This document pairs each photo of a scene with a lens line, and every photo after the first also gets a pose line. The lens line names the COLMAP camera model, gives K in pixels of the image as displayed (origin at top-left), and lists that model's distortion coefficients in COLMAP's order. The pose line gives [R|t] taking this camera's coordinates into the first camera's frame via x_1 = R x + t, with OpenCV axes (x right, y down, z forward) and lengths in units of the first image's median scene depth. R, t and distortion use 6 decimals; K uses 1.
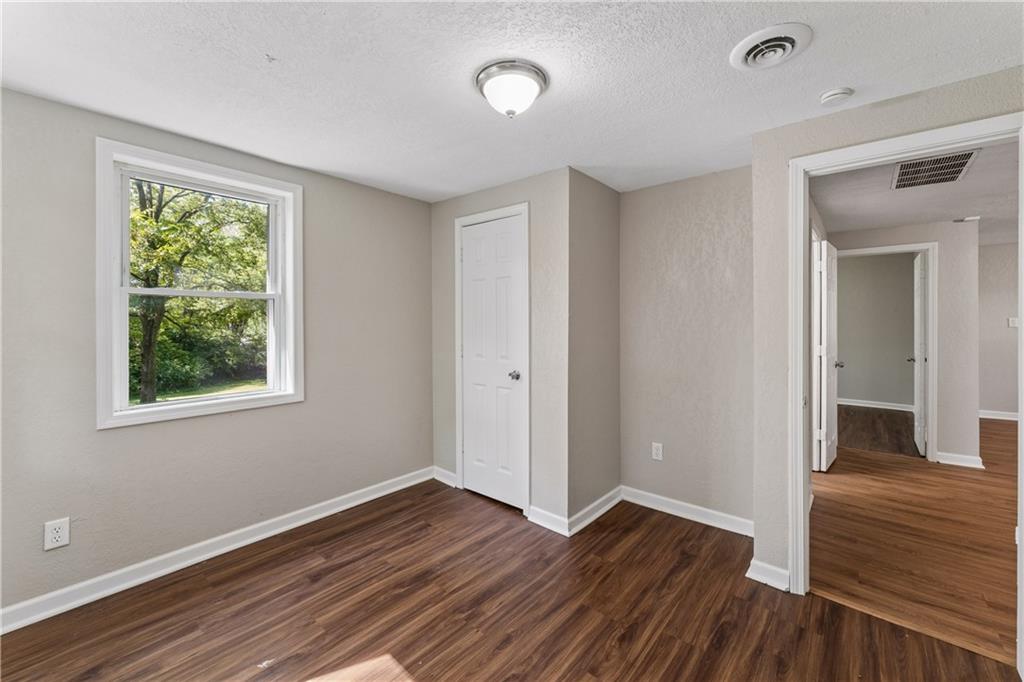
lens RADIAL K [[414.9, 0, 506.2], [0, 414.9, 325.2], [0, 0, 1]] dist [0.000118, -0.000151]
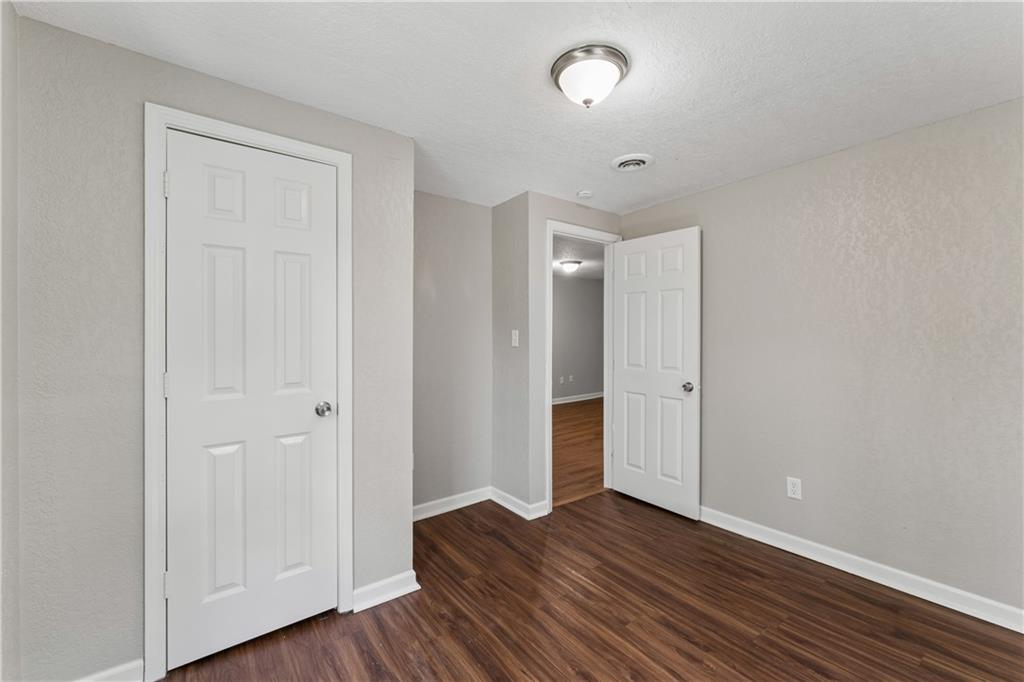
lens RADIAL K [[419.2, 0, 514.1], [0, 419.2, 327.1], [0, 0, 1]] dist [0.000187, -0.000205]
pose [[0.206593, 0.013304, 0.978337, -0.735319], [0.004781, 0.999882, -0.014607, 0.006788], [-0.978415, 0.007695, 0.206505, 0.749783]]
